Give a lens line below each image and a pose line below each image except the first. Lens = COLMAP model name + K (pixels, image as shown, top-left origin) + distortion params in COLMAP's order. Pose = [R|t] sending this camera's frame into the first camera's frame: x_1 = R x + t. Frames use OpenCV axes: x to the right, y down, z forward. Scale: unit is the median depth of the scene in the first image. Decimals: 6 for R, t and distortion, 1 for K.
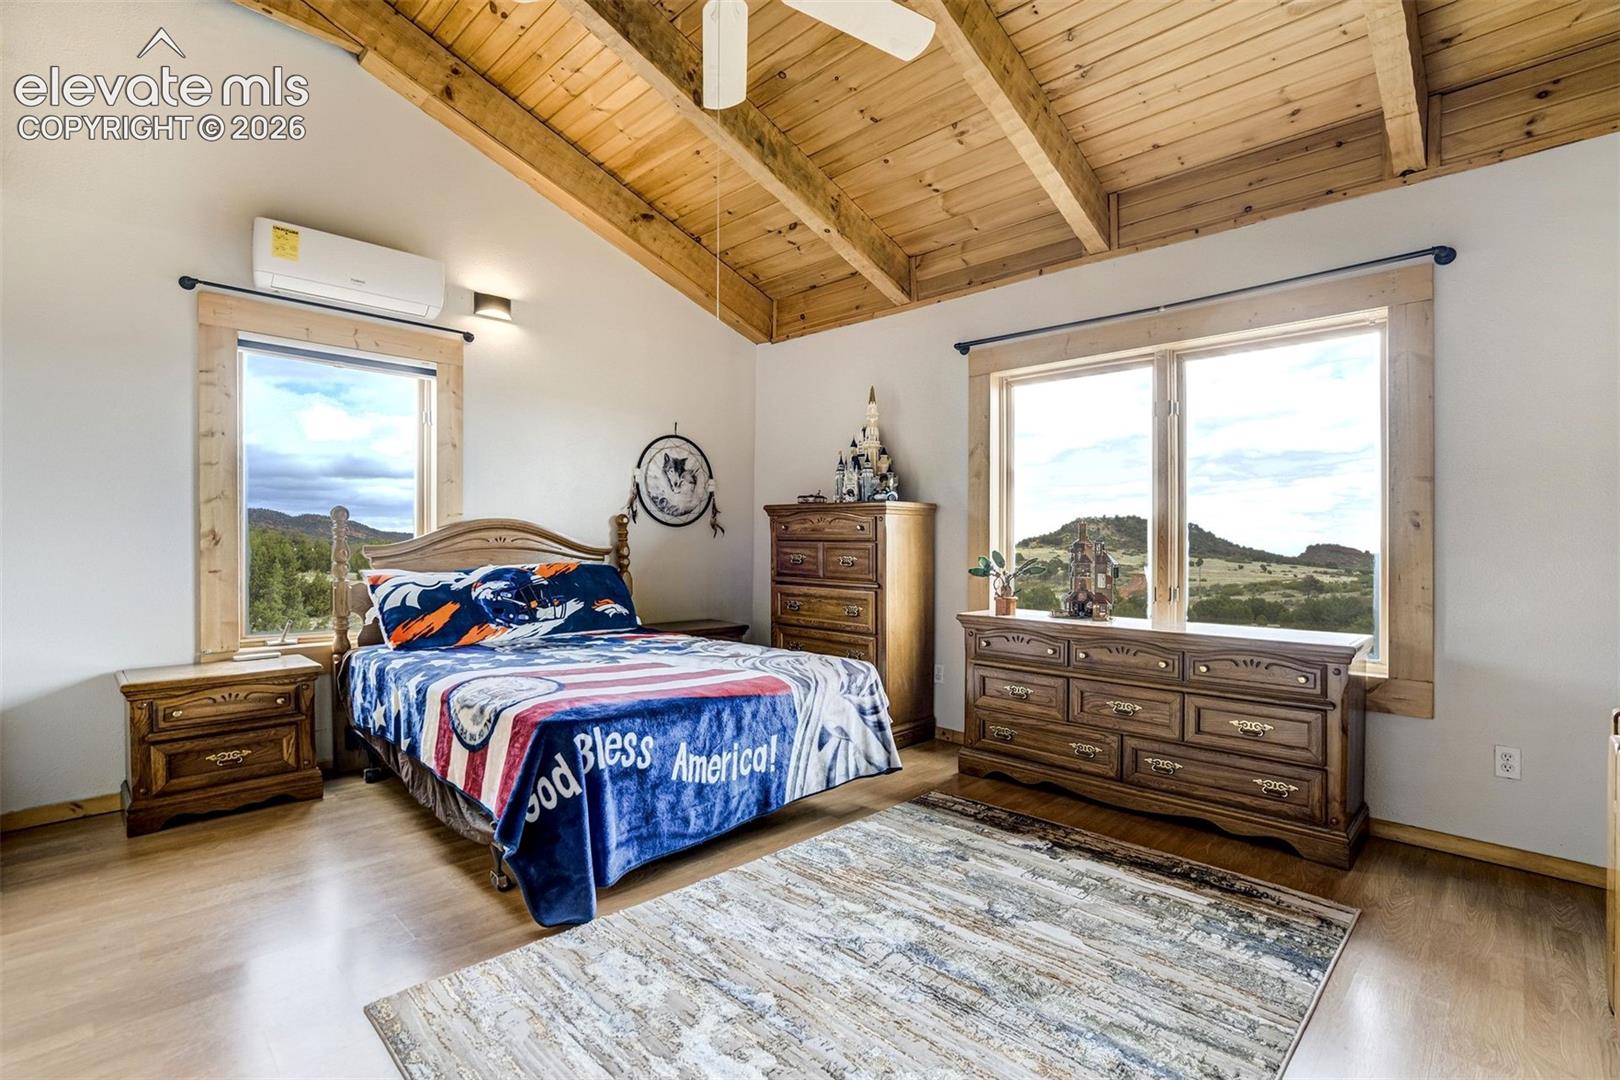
lens RADIAL K [[741.6, 0, 827.7], [0, 741.6, 538.9], [0, 0, 1]] dist [-0.058845, 0.019303]
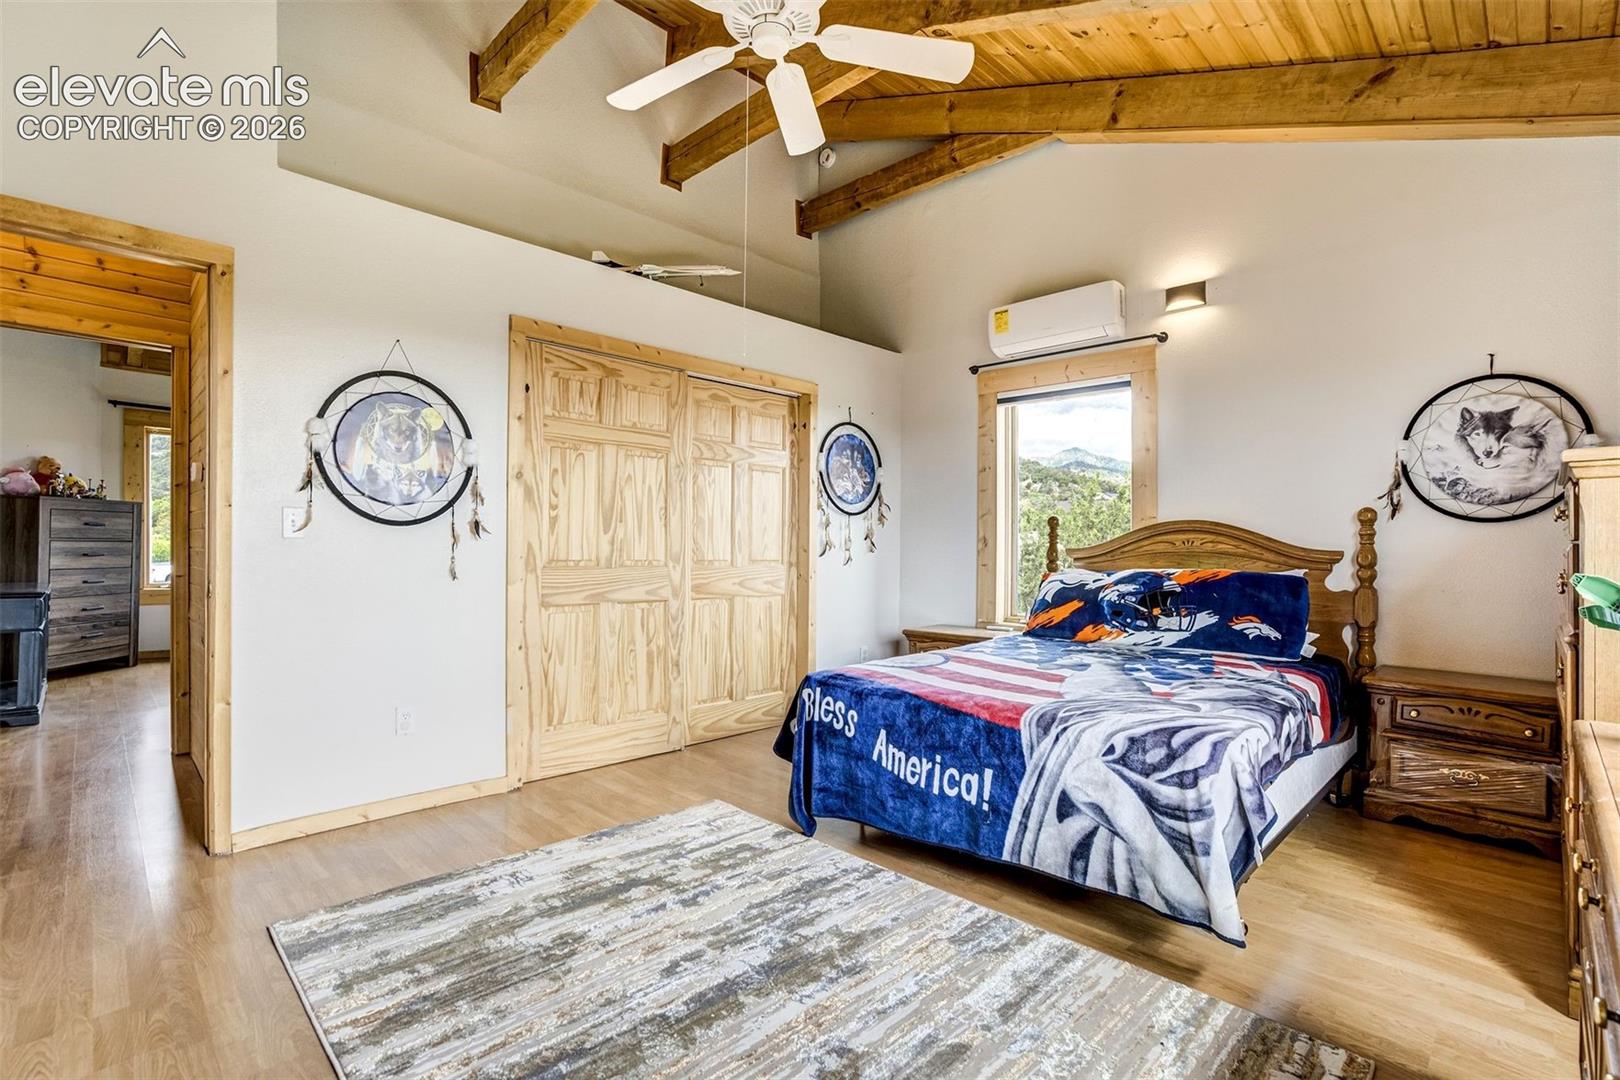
lens RADIAL K [[780.2, 0, 837.3], [0, 780.2, 546.7], [0, 0, 1]] dist [-0.010430, 0.015689]
pose [[0.006851, -0.001479, -0.999975, 0.612025], [-0.003993, 0.999991, -0.001506, 0.010169], [0.999969, 0.004003, 0.006845, 0.611914]]
